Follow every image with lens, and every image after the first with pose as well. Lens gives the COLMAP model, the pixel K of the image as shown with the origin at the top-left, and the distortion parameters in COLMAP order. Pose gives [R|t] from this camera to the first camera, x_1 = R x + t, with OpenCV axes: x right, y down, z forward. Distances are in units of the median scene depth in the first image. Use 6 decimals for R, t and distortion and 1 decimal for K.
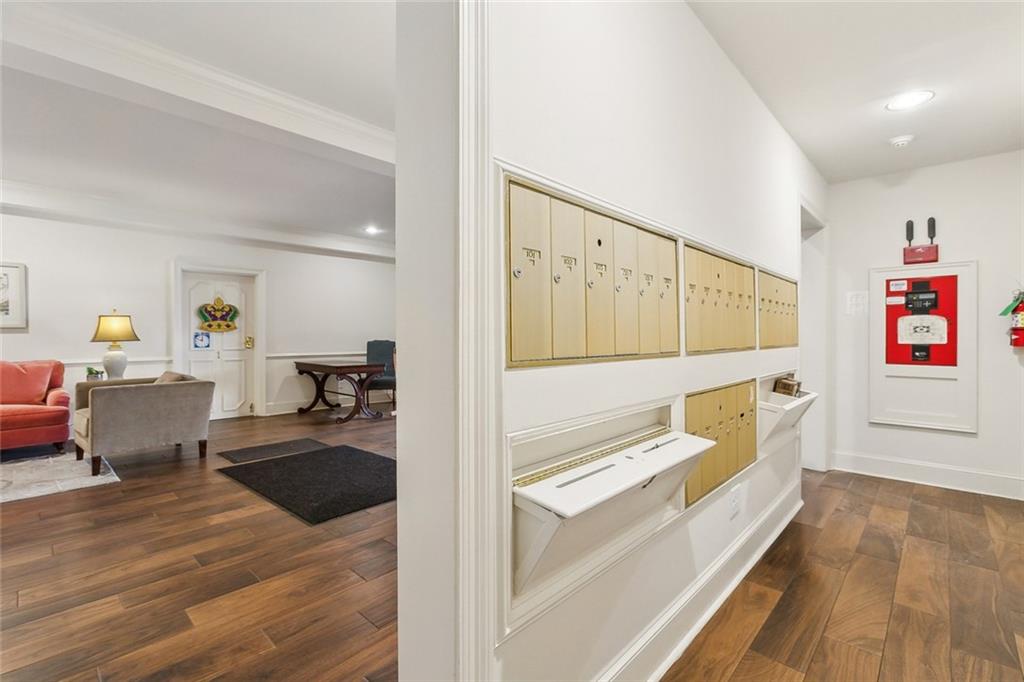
lens RADIAL K [[456.5, 0, 511.7], [0, 456.5, 337.7], [0, 0, 1]] dist [-0.004269, 0.002859]
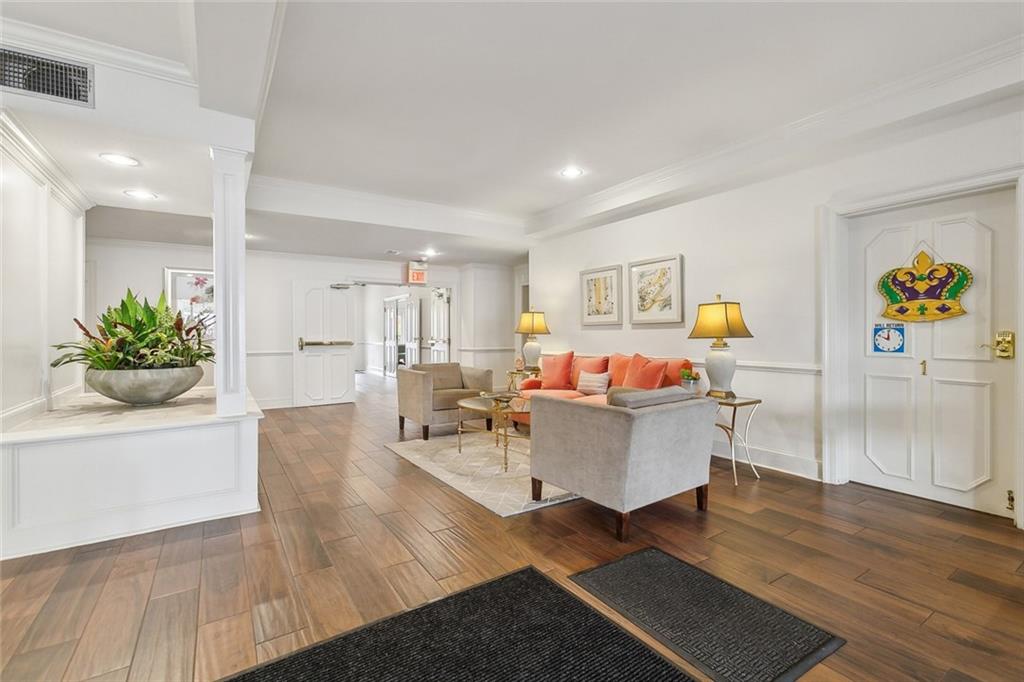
lens RADIAL K [[456.5, 0, 513.3], [0, 456.5, 334.3], [0, 0, 1]] dist [-0.004269, 0.002859]
pose [[-0.237181, 0.009719, -0.971417, -0.057931], [0.001268, 0.999952, 0.009694, -0.004554], [0.971465, 0.001068, -0.237182, 0.693999]]
